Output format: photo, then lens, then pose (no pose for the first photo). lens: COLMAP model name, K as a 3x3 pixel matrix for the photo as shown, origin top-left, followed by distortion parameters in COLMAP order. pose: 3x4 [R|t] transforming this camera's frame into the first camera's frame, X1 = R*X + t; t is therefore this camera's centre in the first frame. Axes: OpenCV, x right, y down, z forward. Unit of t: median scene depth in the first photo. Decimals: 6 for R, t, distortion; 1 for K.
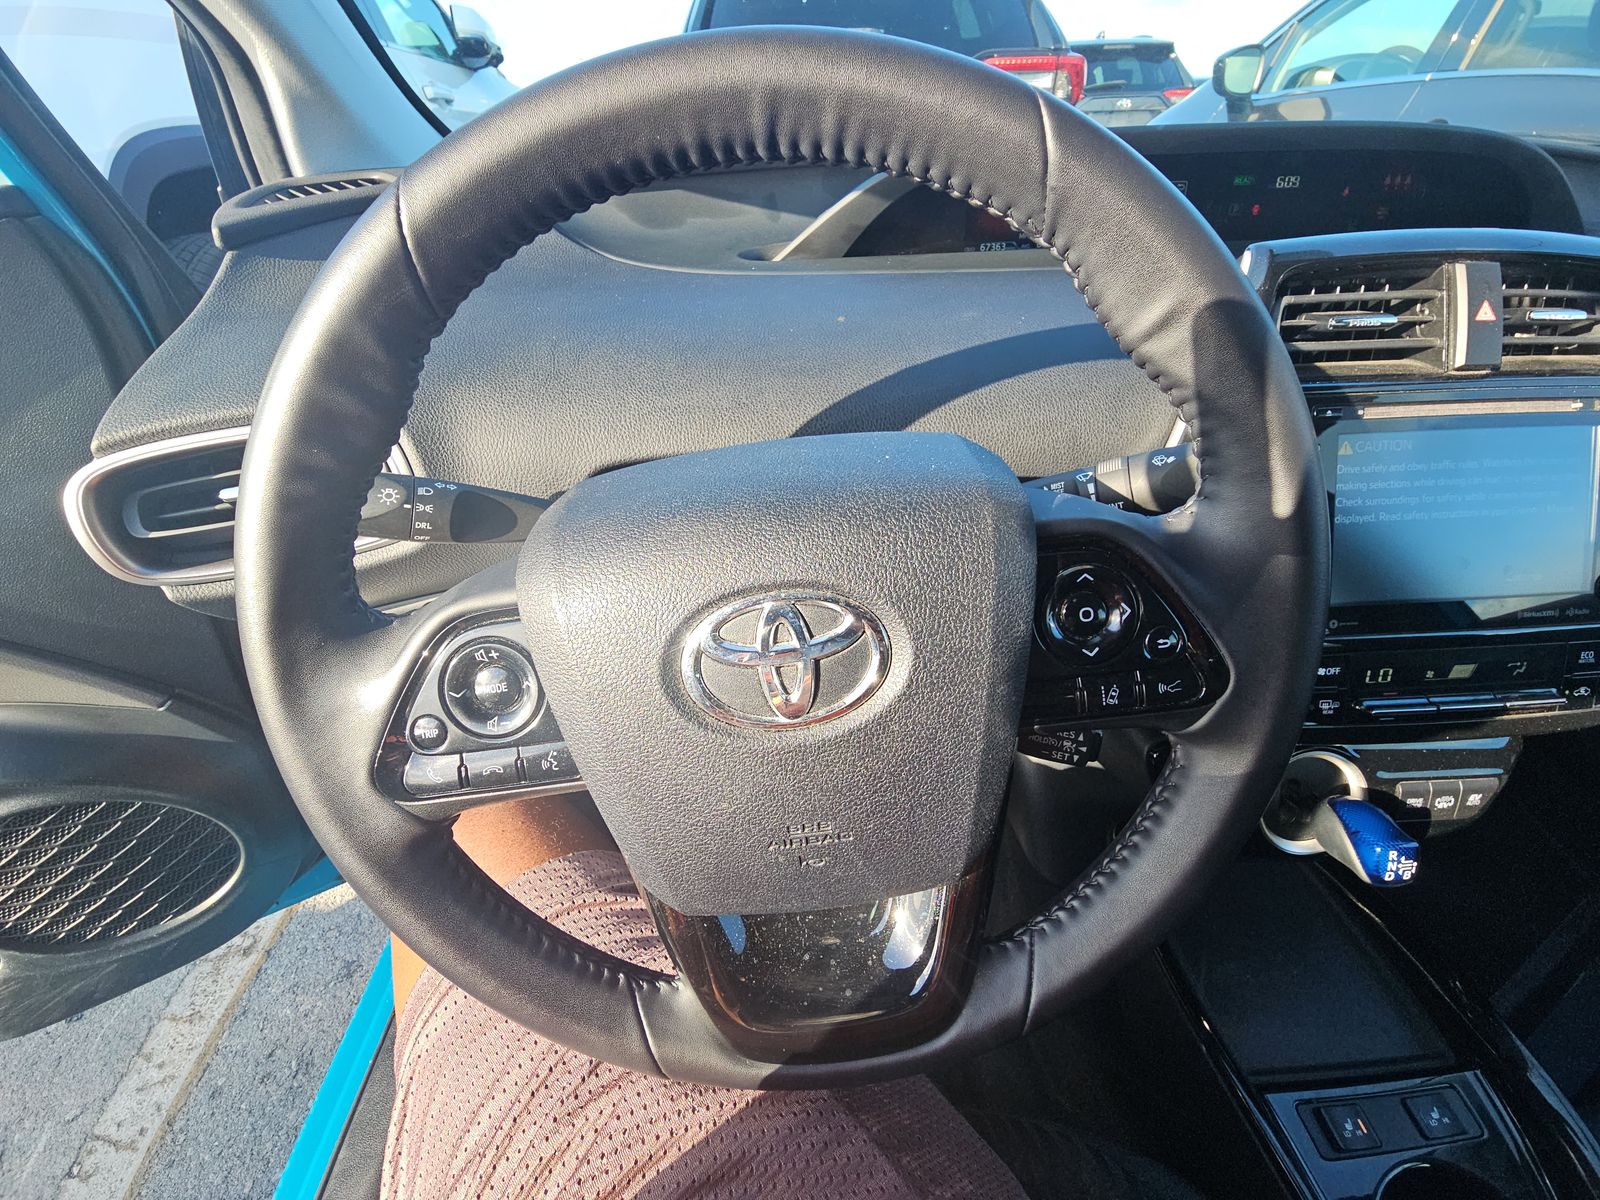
lens RADIAL K [[659.1, 0, 802.2], [0, 659.1, 605.1], [0, 0, 1]] dist [0.001329, -0.001735]
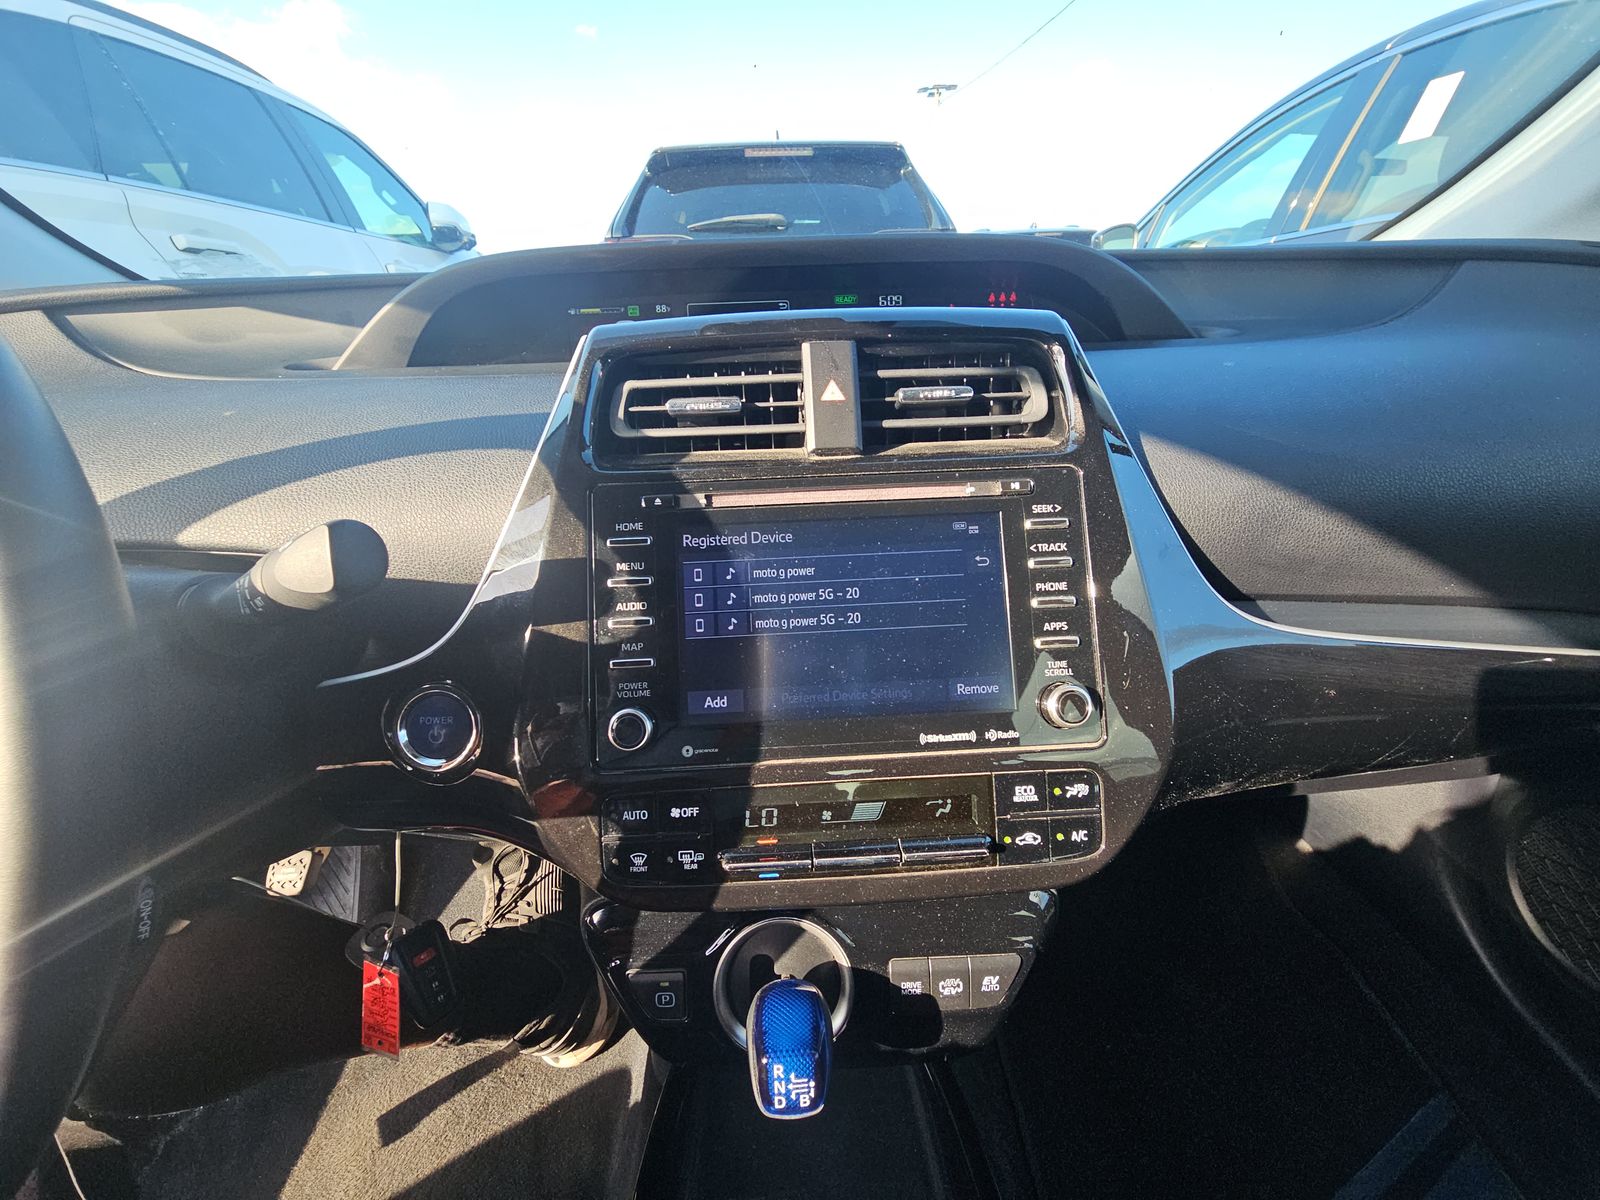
lens RADIAL K [[659.1, 0, 796.2], [0, 659.1, 603.9], [0, 0, 1]] dist [0.001329, -0.001735]
pose [[0.999922, -0.004392, -0.011658, 0.922491], [0.001999, 0.980243, -0.197789, 0.011290], [0.012296, 0.197750, 0.980175, 0.168109]]
